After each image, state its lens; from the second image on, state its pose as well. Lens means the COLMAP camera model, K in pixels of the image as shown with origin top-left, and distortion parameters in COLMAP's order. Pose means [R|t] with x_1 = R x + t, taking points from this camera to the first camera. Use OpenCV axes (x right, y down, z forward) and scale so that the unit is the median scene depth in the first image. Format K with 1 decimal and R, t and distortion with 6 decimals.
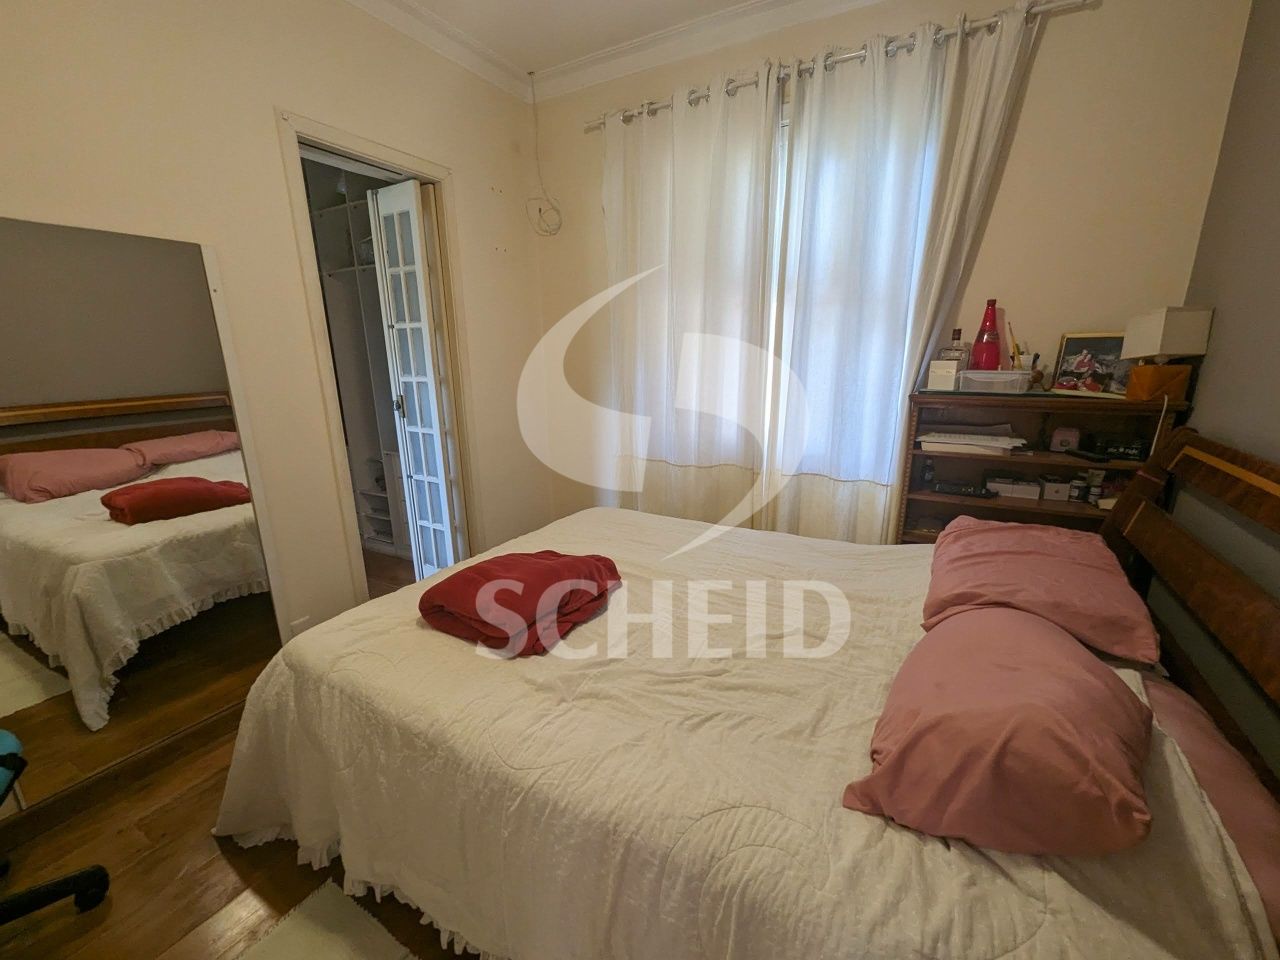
lens RADIAL K [[527.0, 0, 641.7], [0, 527.0, 483.6], [0, 0, 1]] dist [0.000399, -0.002057]
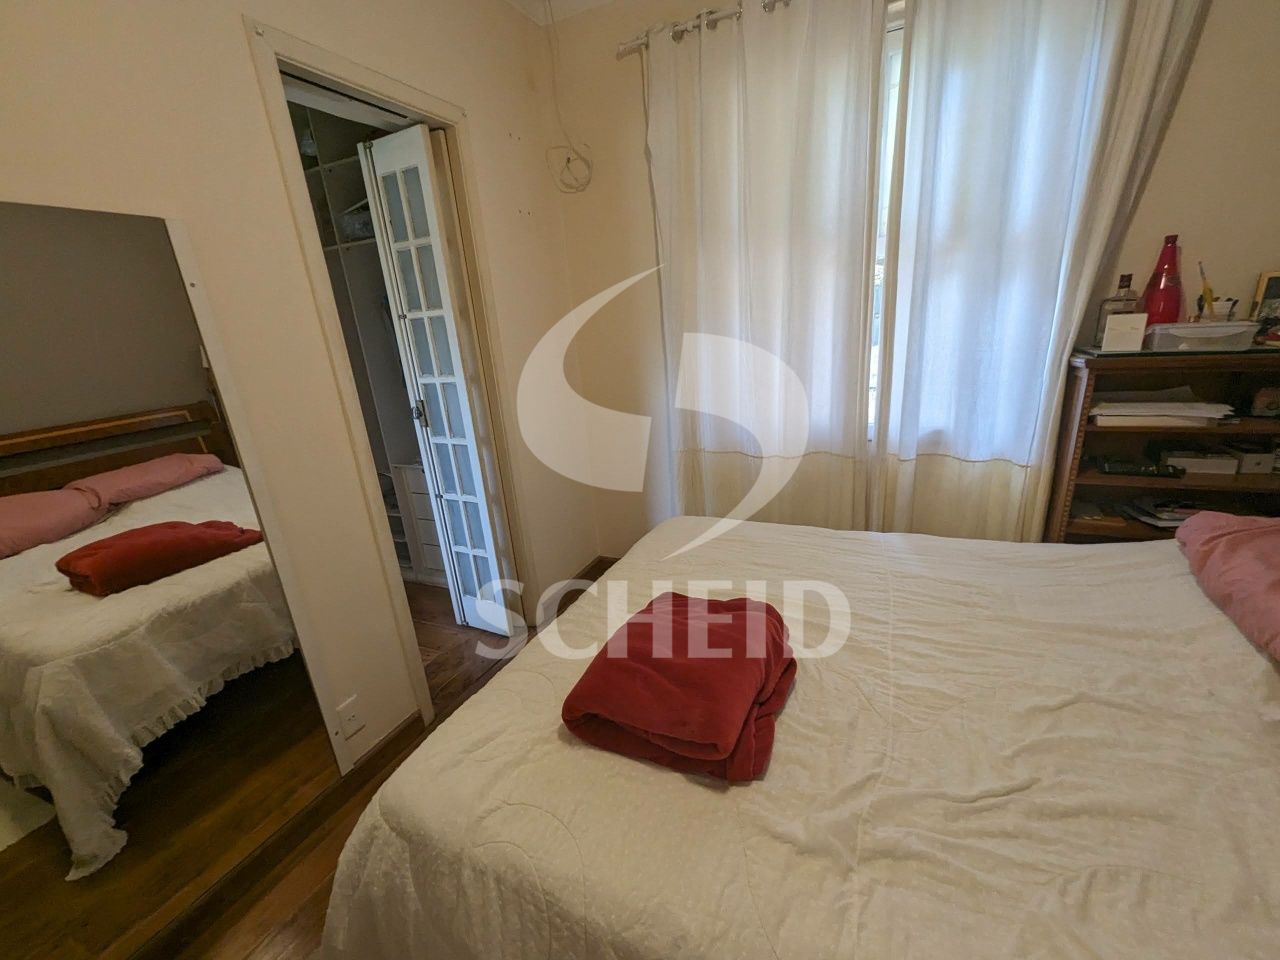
lens RADIAL K [[527.0, 0, 641.7], [0, 527.0, 481.2], [0, 0, 1]] dist [0.000399, -0.002057]
pose [[0.994800, -0.085765, 0.054932, -0.209200], [0.082696, 0.995006, 0.055893, -0.073491], [-0.059451, -0.051060, 0.996924, 0.189684]]
